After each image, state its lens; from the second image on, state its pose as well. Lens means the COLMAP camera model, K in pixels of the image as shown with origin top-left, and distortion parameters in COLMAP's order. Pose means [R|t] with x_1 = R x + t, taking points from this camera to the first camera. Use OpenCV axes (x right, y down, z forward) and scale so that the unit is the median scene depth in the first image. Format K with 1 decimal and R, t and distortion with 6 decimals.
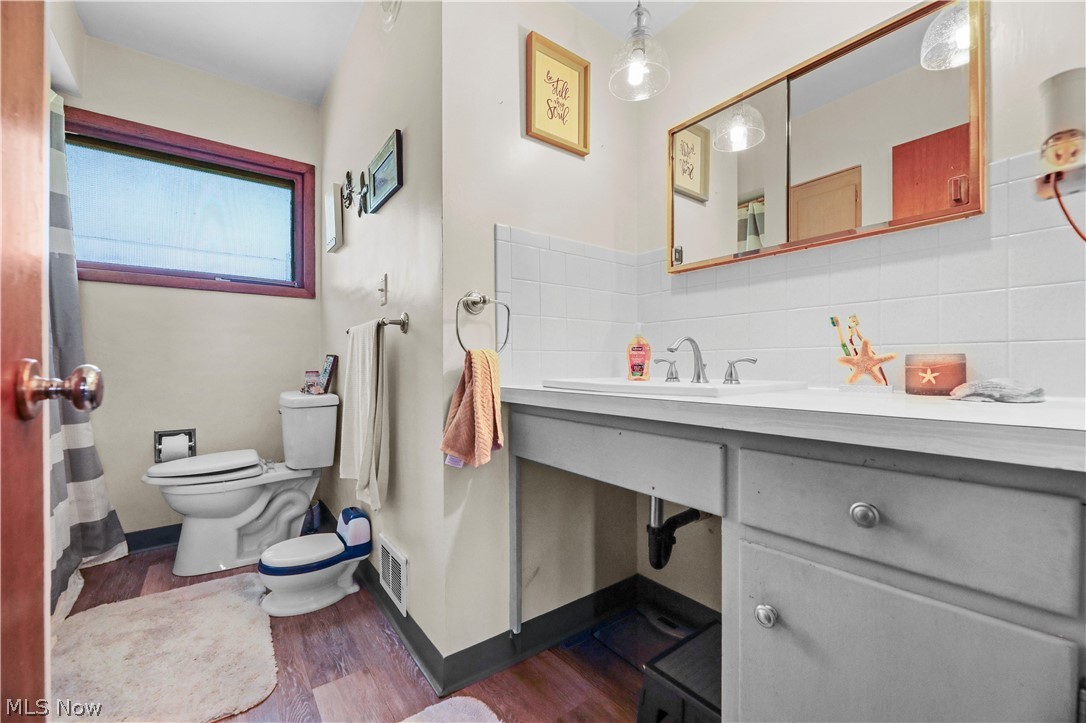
lens RADIAL K [[442.8, 0, 545.7], [0, 442.8, 364.7], [0, 0, 1]] dist [-0.004472, -0.001249]
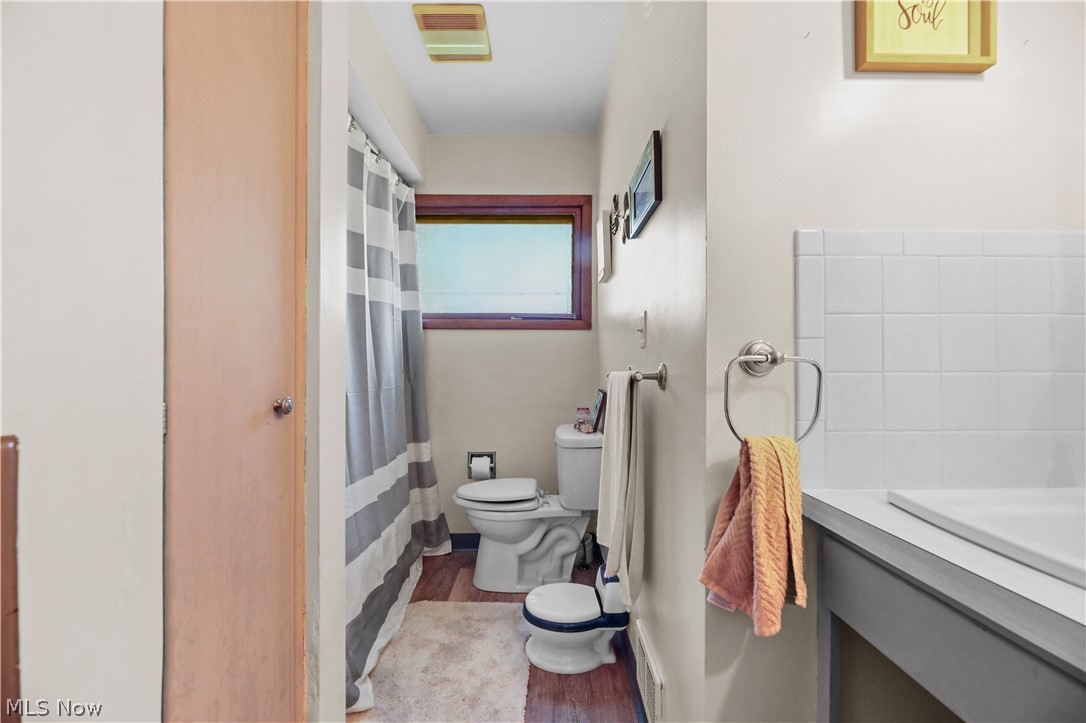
lens RADIAL K [[438.0, 0, 544.5], [0, 438.0, 372.4], [0, 0, 1]] dist [-0.006561, 0.000203]
pose [[0.799205, 0.009252, -0.600988, -0.019333], [-0.002821, 0.999928, 0.011643, -0.099309], [0.601052, -0.007610, 0.799174, 0.230880]]
